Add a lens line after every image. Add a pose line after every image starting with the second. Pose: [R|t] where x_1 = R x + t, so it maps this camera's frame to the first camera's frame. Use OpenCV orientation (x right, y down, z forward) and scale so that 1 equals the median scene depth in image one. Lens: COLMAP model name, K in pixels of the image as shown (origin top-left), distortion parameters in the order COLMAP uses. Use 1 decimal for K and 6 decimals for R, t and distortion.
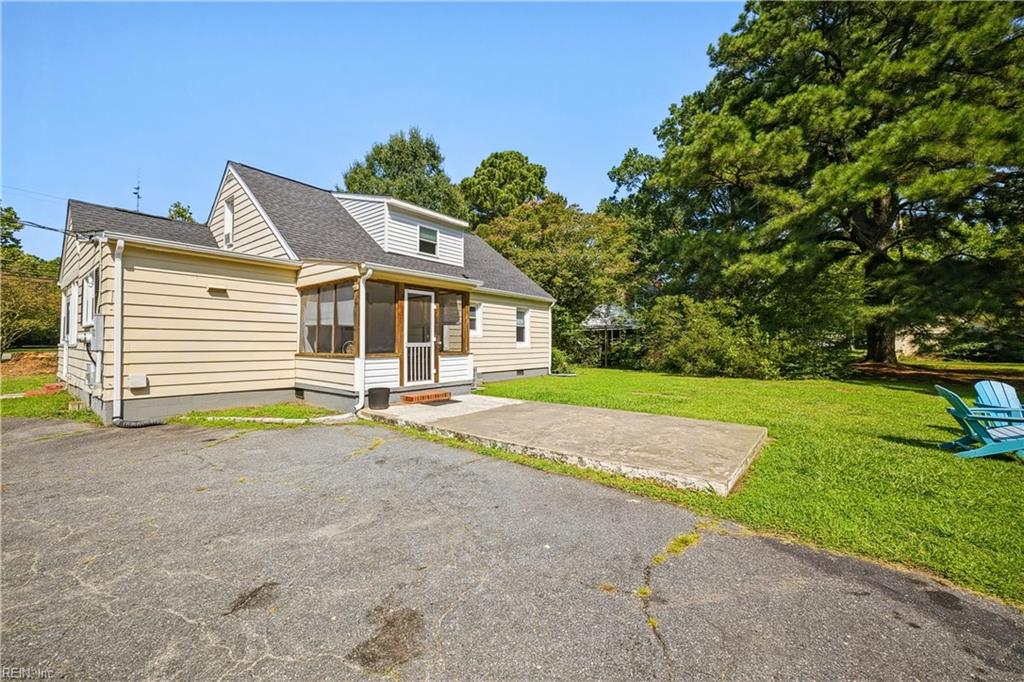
lens RADIAL K [[405.9, 0, 504.4], [0, 405.9, 336.9], [0, 0, 1]] dist [0.004119, 0.001185]
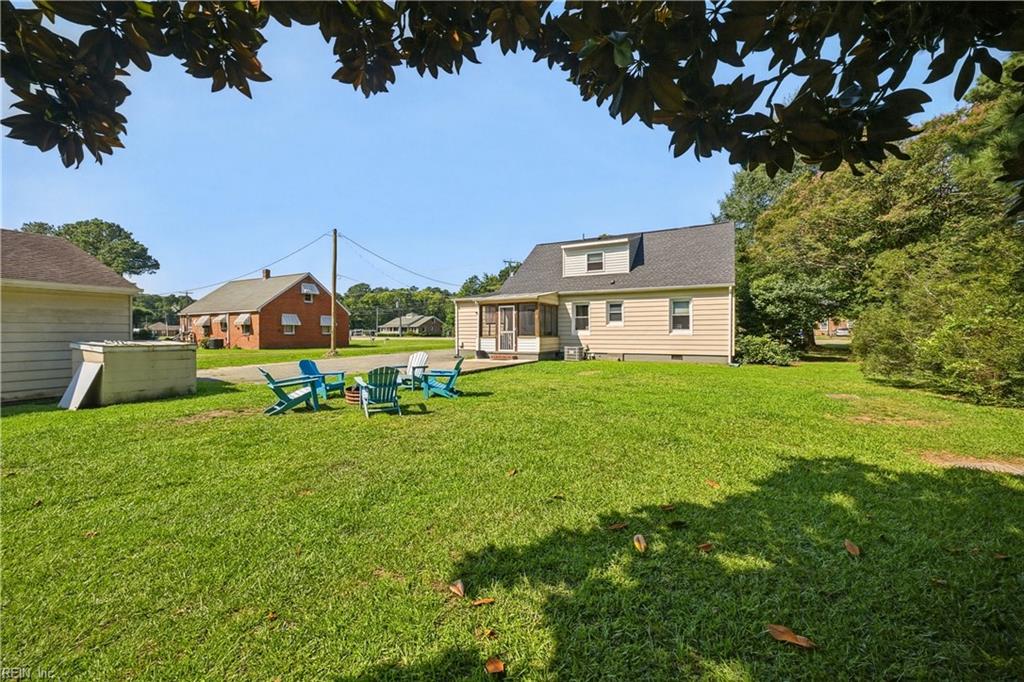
lens RADIAL K [[405.9, 0, 507.2], [0, 405.9, 344.0], [0, 0, 1]] dist [0.004119, 0.001185]
pose [[0.182154, 0.023780, -0.982982, 1.730332], [0.017903, 0.999462, 0.027496, 0.021651], [0.983107, -0.022607, 0.181630, 0.589519]]
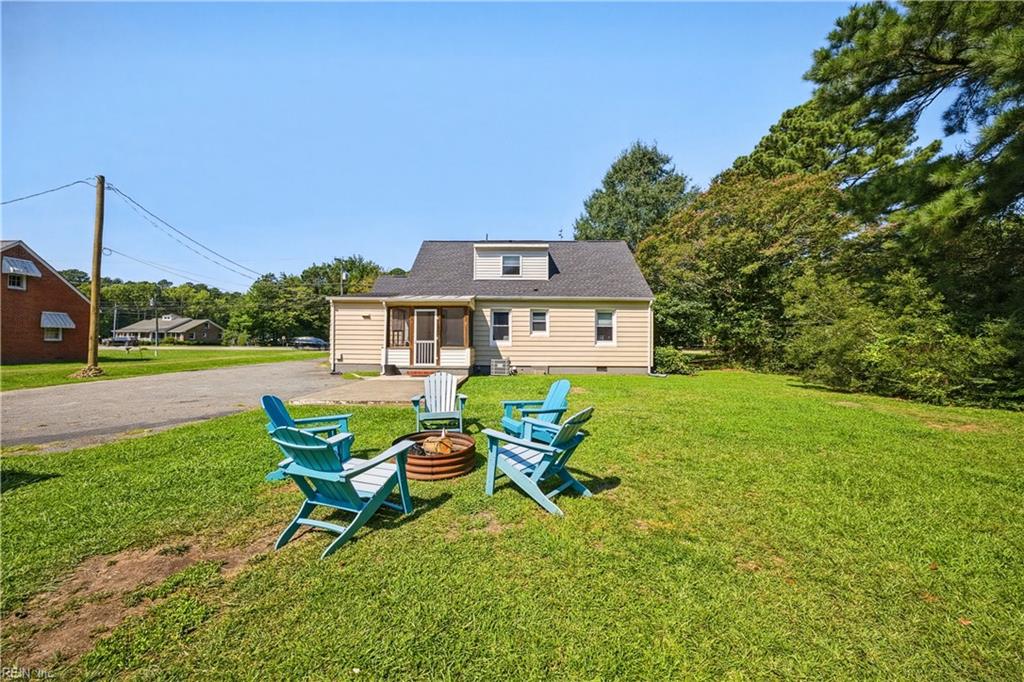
lens RADIAL K [[405.9, 0, 510.8], [0, 405.9, 343.2], [0, 0, 1]] dist [0.004119, 0.001185]
pose [[0.619504, 0.002022, -0.784991, 1.241312], [0.006806, 0.999945, 0.007947, 0.013683], [0.784964, -0.010266, 0.619456, 0.229971]]
